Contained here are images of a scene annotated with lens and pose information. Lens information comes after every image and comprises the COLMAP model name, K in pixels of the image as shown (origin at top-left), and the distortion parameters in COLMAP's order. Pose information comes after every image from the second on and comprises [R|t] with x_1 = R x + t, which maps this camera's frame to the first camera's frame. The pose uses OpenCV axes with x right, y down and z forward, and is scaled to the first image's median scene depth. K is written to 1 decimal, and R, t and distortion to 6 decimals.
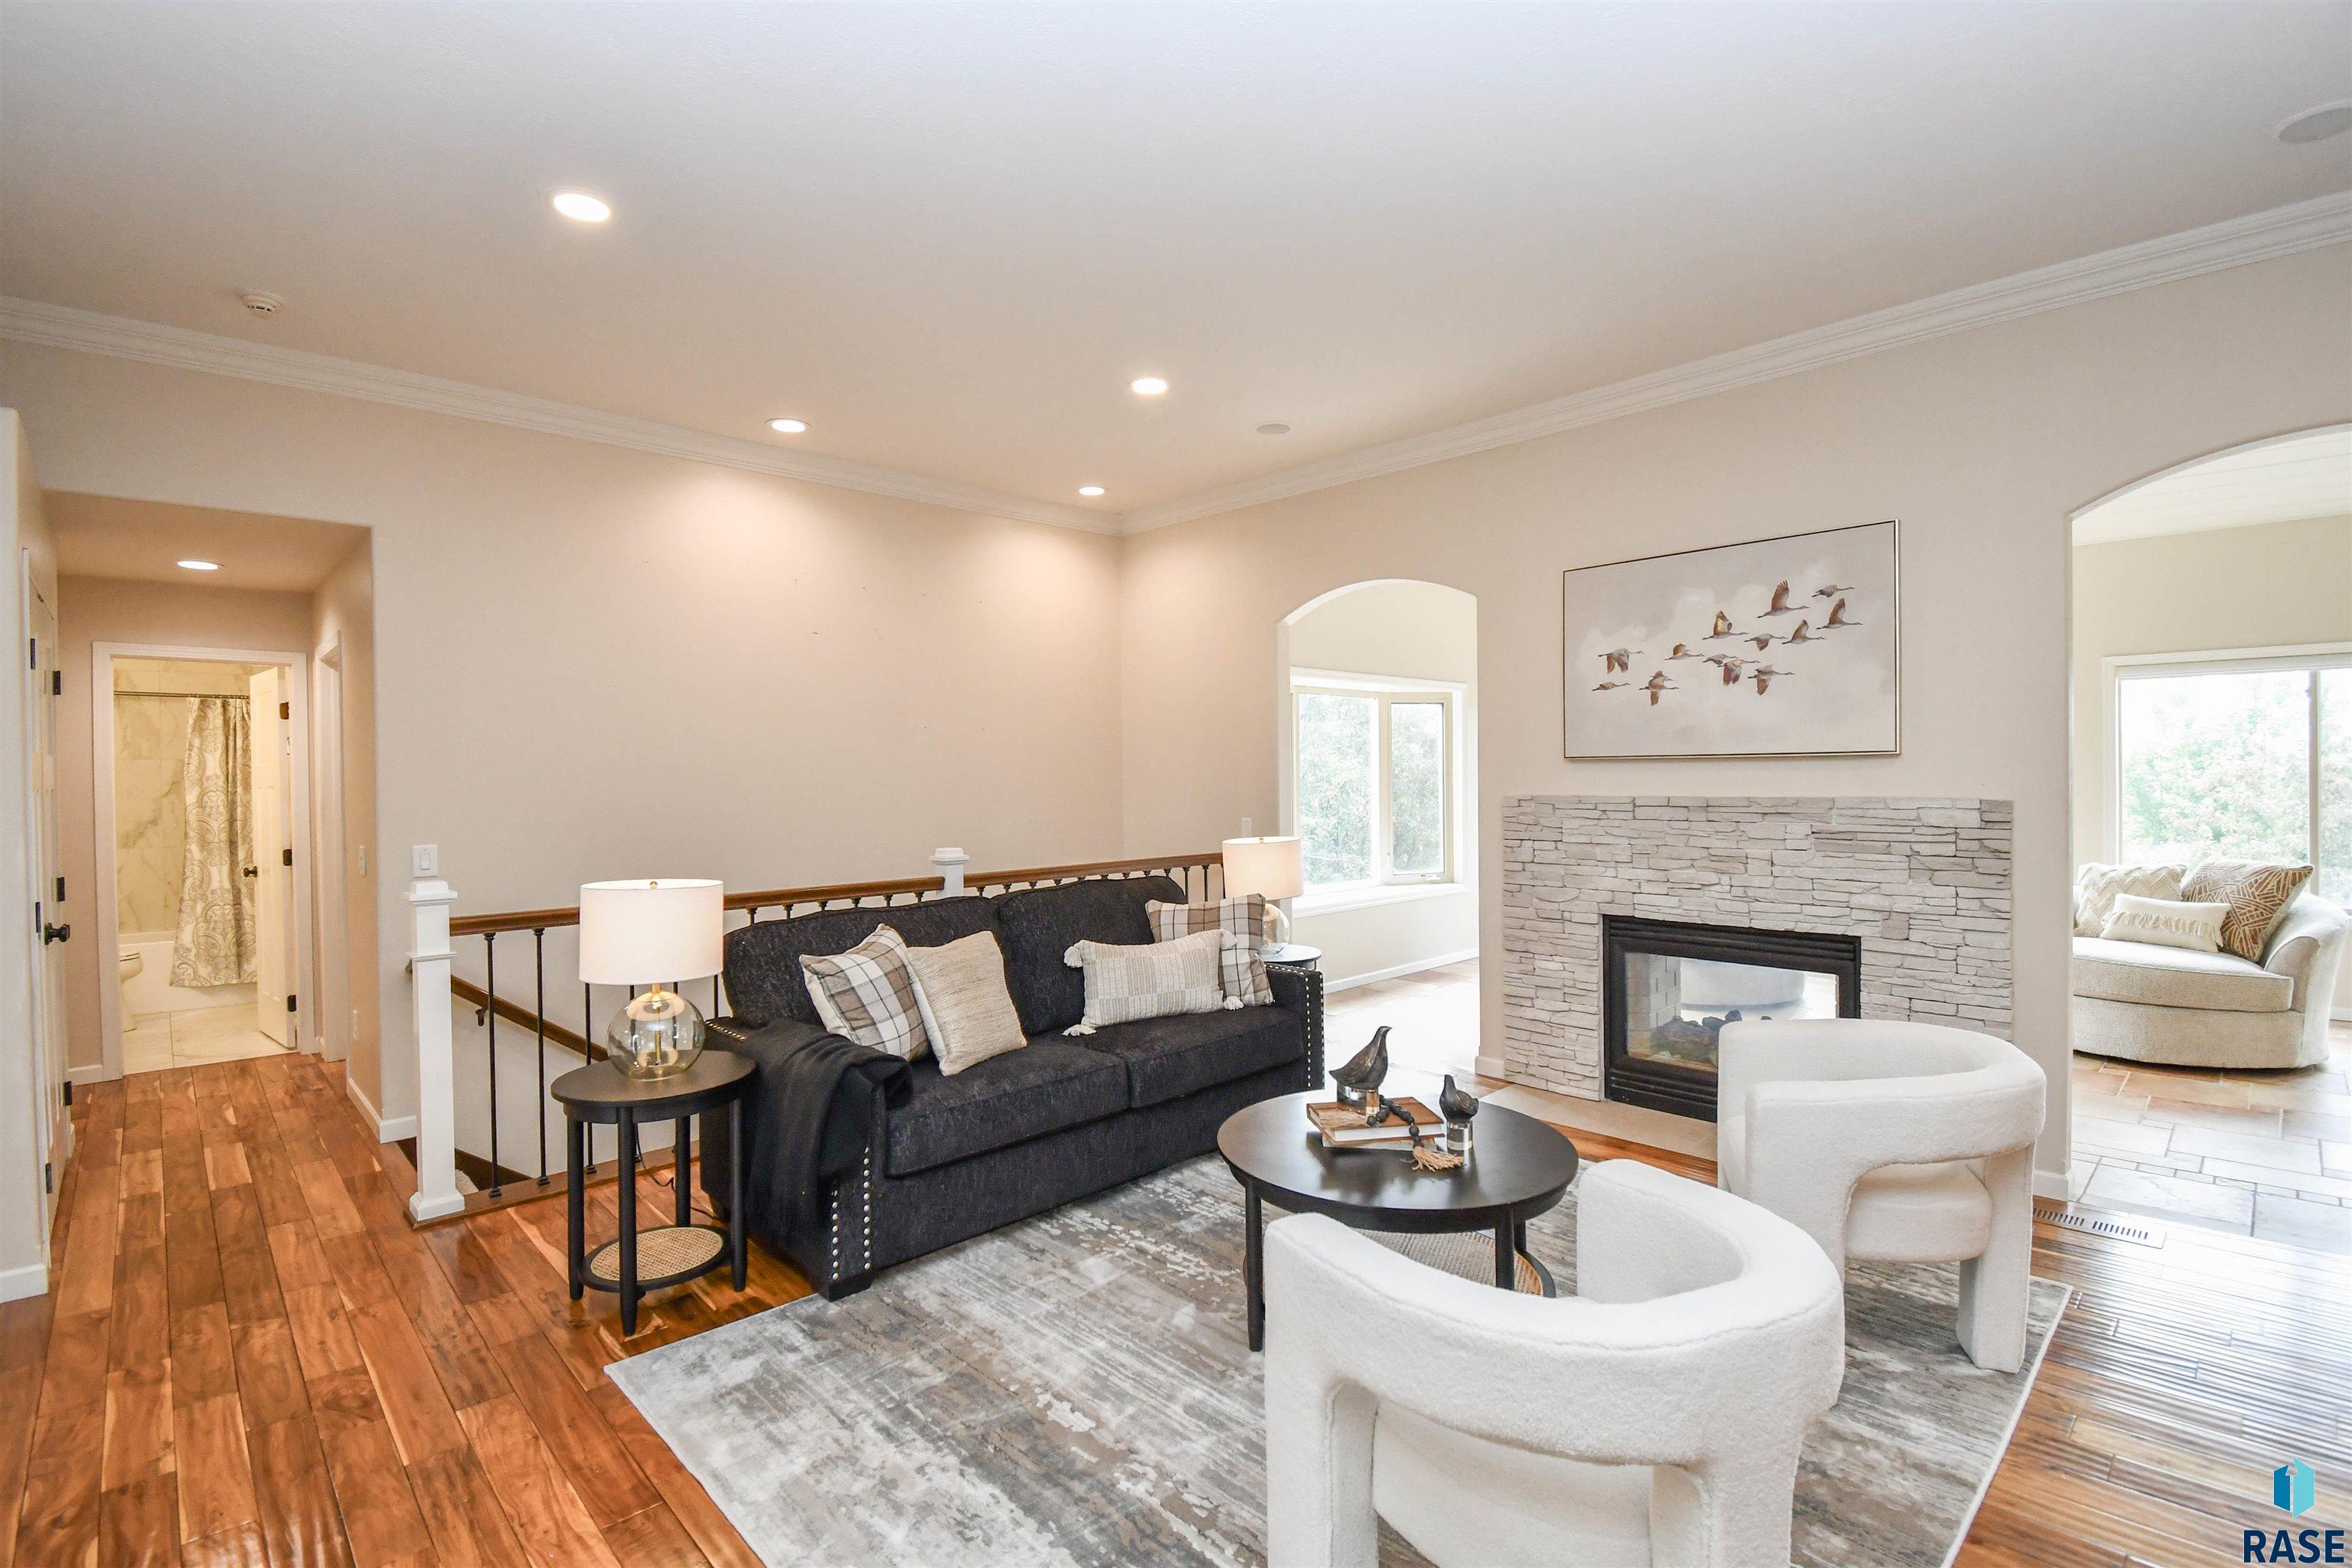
lens RADIAL K [[1050.4, 0, 1142.7], [0, 1050.4, 788.9], [0, 0, 1]] dist [0.011360, -0.021797]
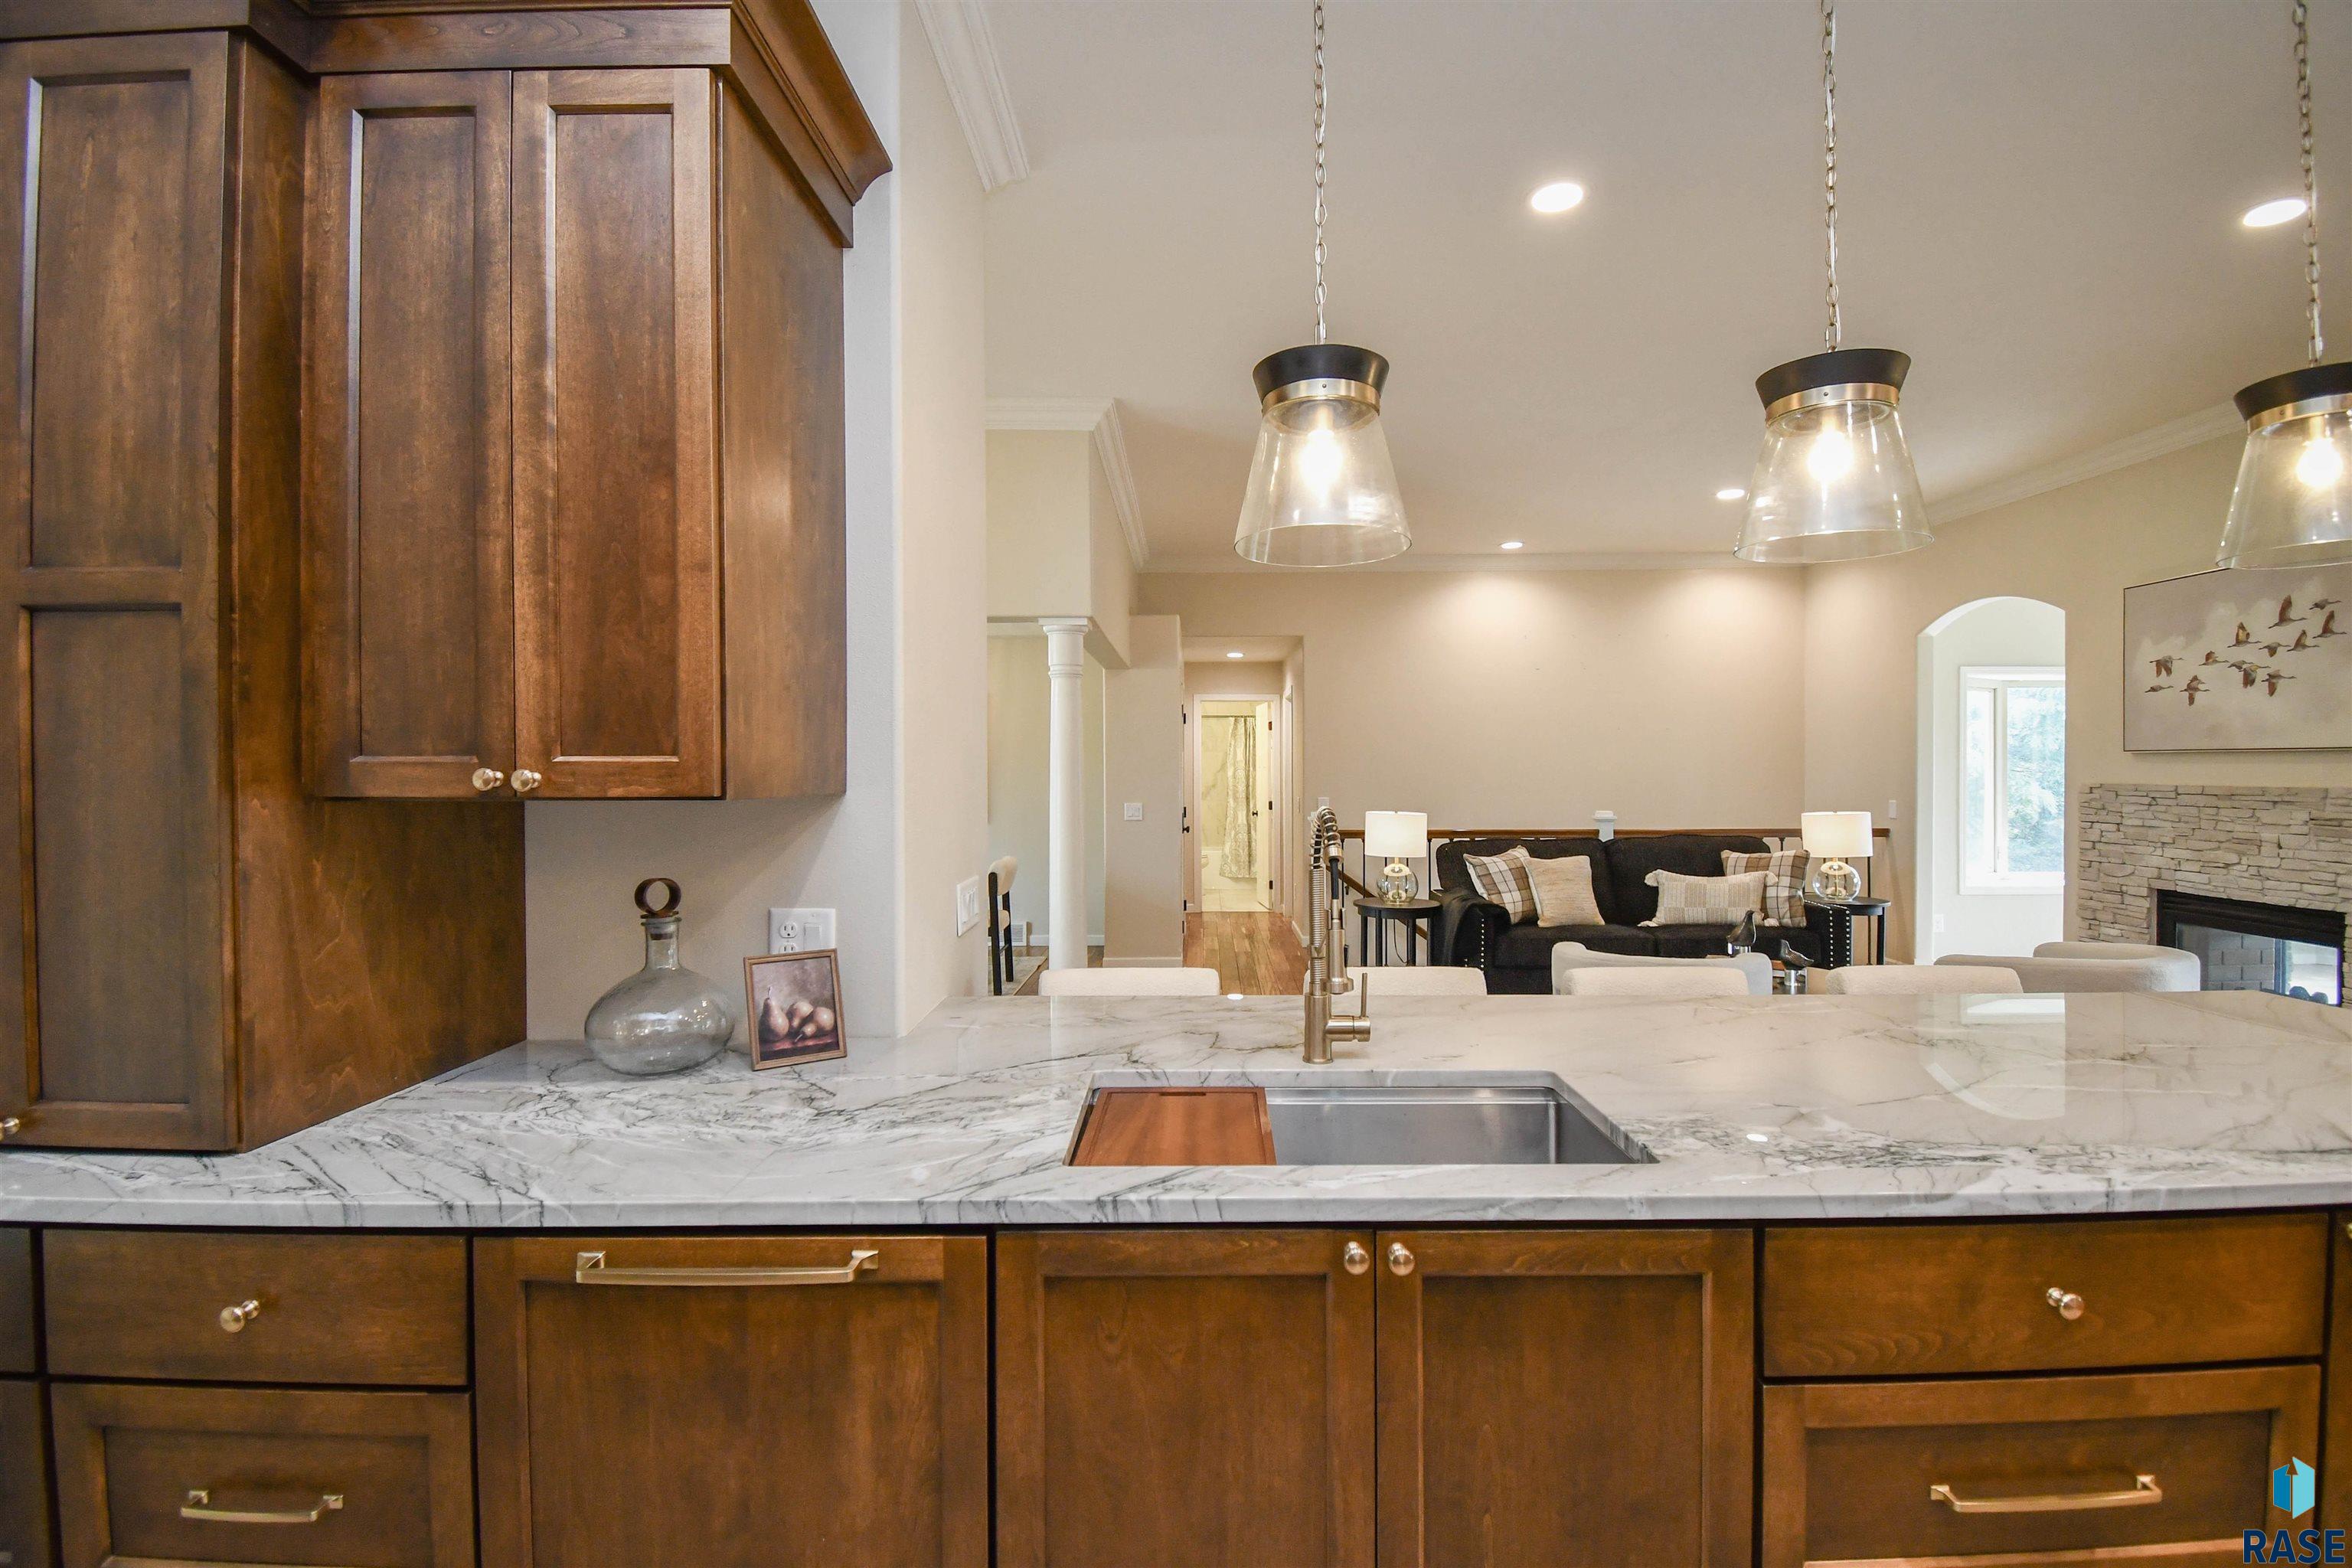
lens RADIAL K [[1016.2, 0, 1213.0], [0, 1016.2, 778.9], [0, 0, 1]] dist [-0.000329, -0.018626]
pose [[0.729938, 0.016701, -0.683309, 0.469095], [-0.013825, 0.999858, 0.009670, 0.004394], [0.683374, 0.002388, 0.730065, -0.529823]]
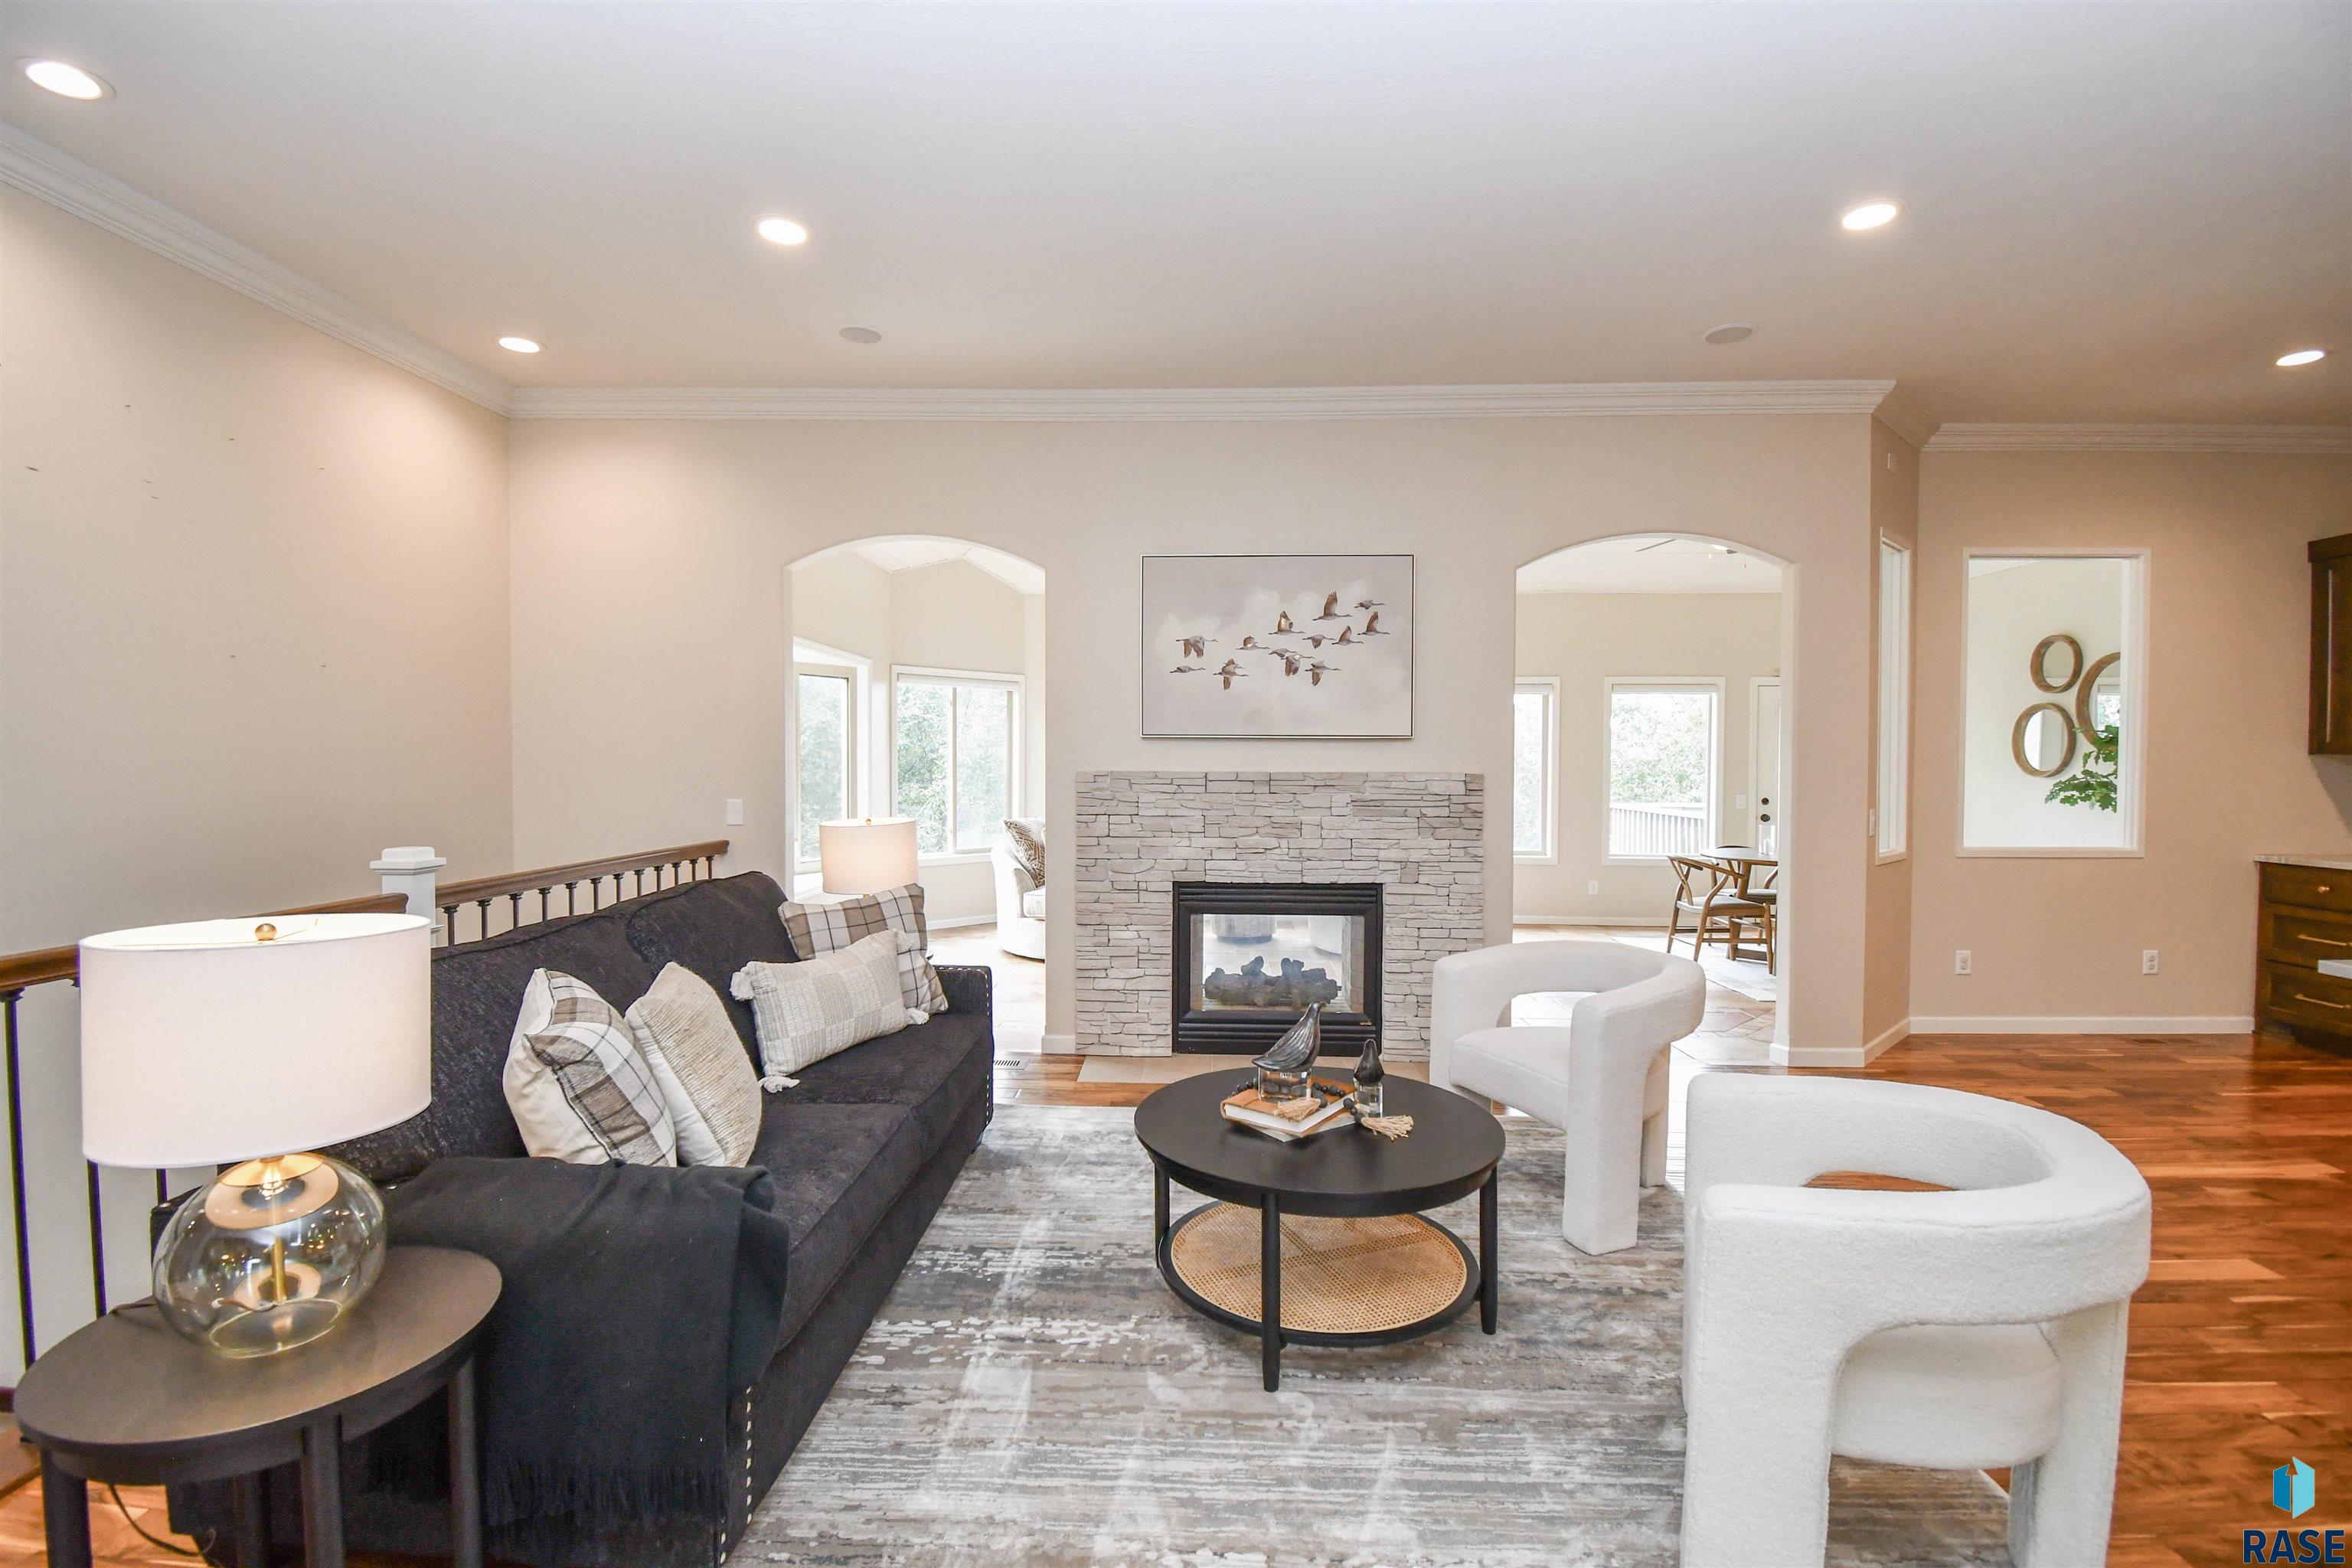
lens RADIAL K [[1038.8, 0, 1176.9], [0, 1038.8, 785.8], [0, 0, 1]] dist [0.015974, -0.020843]
pose [[0.717538, -0.002929, 0.696513, -0.326400], [-0.003300, 0.999966, 0.007605, 0.014330], [-0.696511, -0.007756, 0.717504, 0.258124]]
